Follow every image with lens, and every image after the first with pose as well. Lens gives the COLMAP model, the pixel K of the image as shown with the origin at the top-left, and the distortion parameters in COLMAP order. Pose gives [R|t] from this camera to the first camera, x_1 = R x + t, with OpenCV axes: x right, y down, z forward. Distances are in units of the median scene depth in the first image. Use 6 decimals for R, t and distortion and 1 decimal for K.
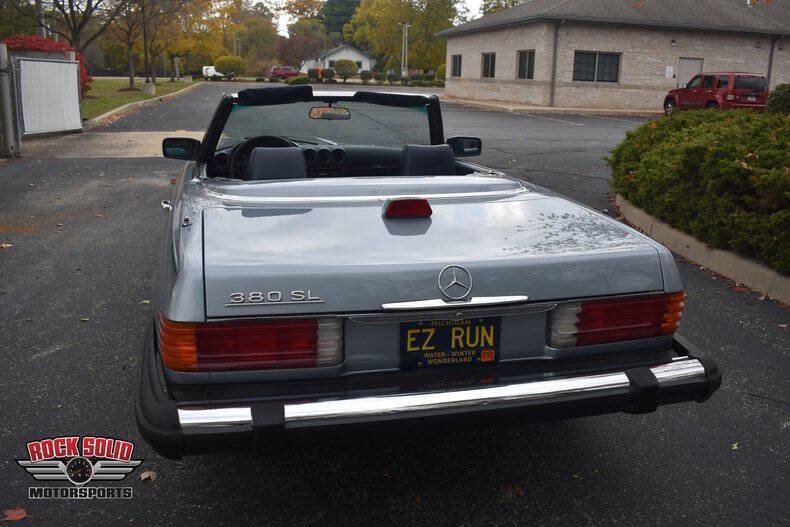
lens RADIAL K [[743.9, 0, 400.0], [0, 743.9, 271.0], [0, 0, 1]] dist [-0.095346, 0.000000]
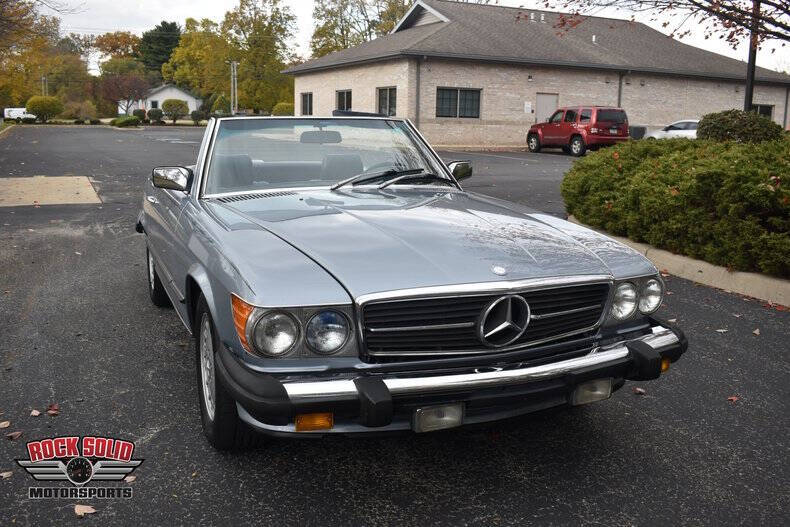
lens RADIAL K [[767.6, 0, 397.7], [0, 767.6, 289.1], [0, 0, 1]] dist [-0.085627, 0.000000]
pose [[0.970230, -0.056341, 0.235542, -0.070665], [0.064904, 0.997477, -0.028754, -0.001462], [-0.233327, 0.043185, 0.971439, 0.021291]]
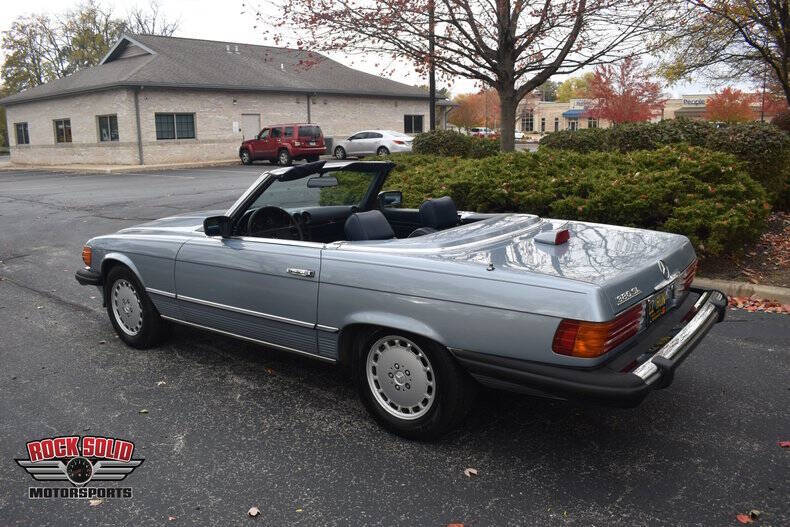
lens RADIAL K [[668.5, 0, 396.8], [0, 668.5, 269.7], [0, 0, 1]] dist [-0.091843, 0.005225]
pose [[0.768119, -0.167083, 0.618124, -0.134183], [0.197692, 0.980075, 0.019256, -0.013487], [-0.609025, 0.107408, 0.785845, 0.017314]]
